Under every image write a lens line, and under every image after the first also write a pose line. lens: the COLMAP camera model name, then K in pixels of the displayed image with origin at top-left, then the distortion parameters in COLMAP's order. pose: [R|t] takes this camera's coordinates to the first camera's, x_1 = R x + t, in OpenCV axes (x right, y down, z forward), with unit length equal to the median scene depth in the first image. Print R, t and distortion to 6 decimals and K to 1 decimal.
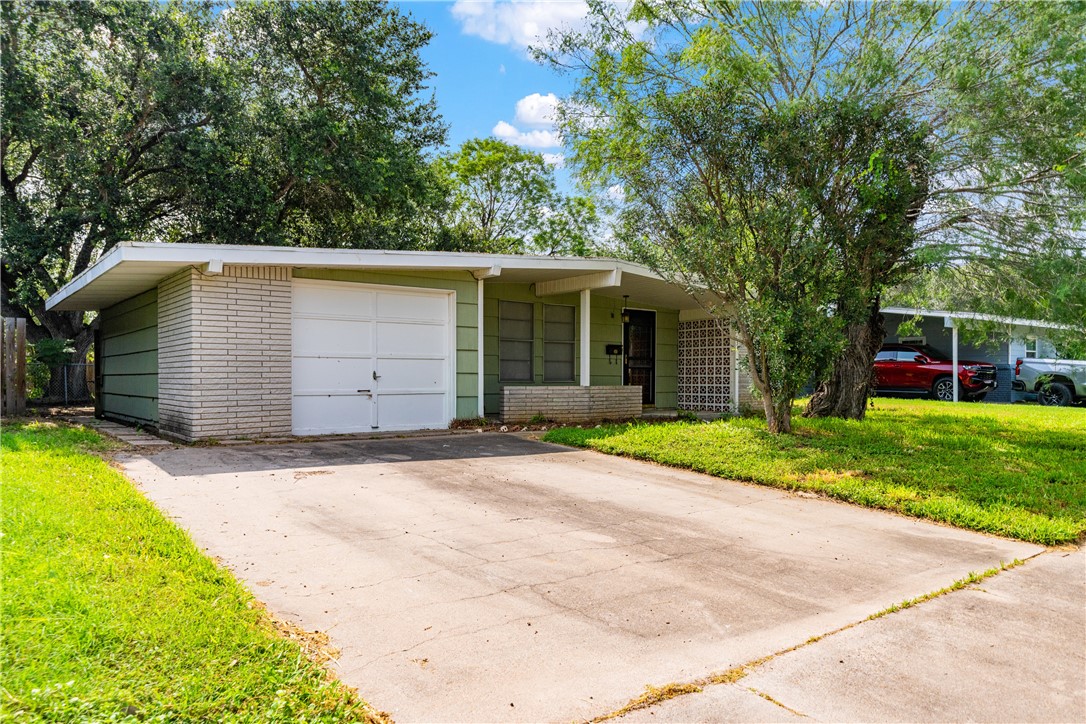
lens RADIAL K [[750.4, 0, 543.3], [0, 750.4, 364.2], [0, 0, 1]] dist [0.000448, 0.000105]
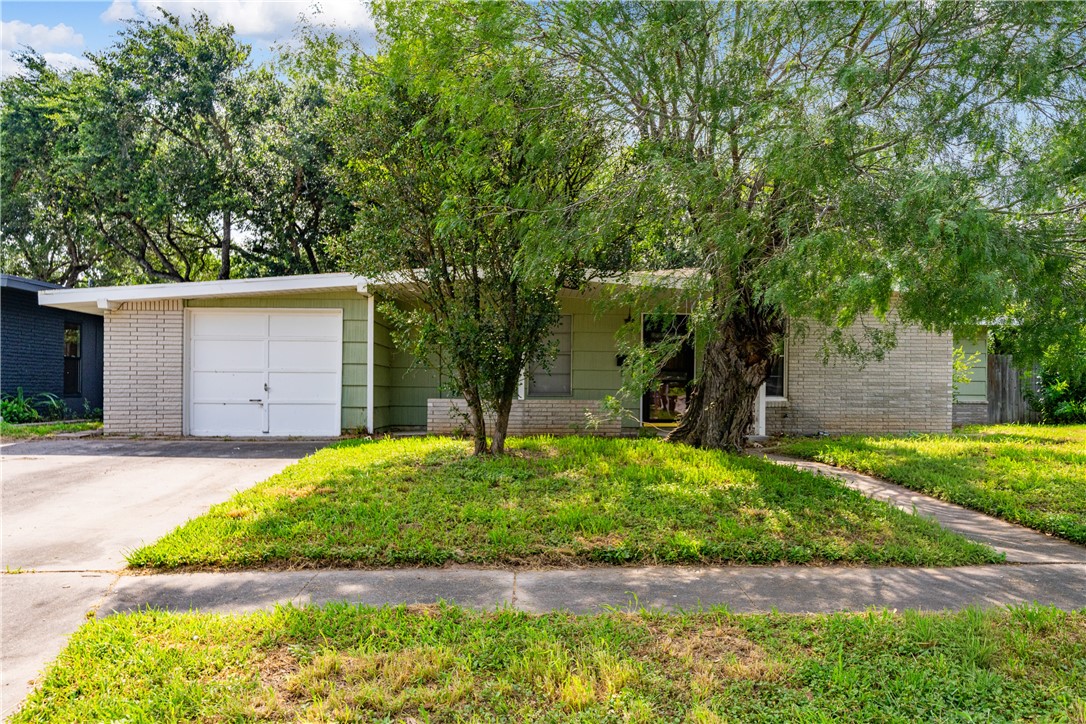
lens RADIAL K [[750.4, 0, 542.7], [0, 750.4, 366.6], [0, 0, 1]] dist [0.000448, 0.000105]
pose [[0.807328, -0.014000, -0.589937, 0.887118], [0.003982, 0.999825, -0.018277, 0.007004], [0.590089, 0.012407, 0.807243, 0.357107]]
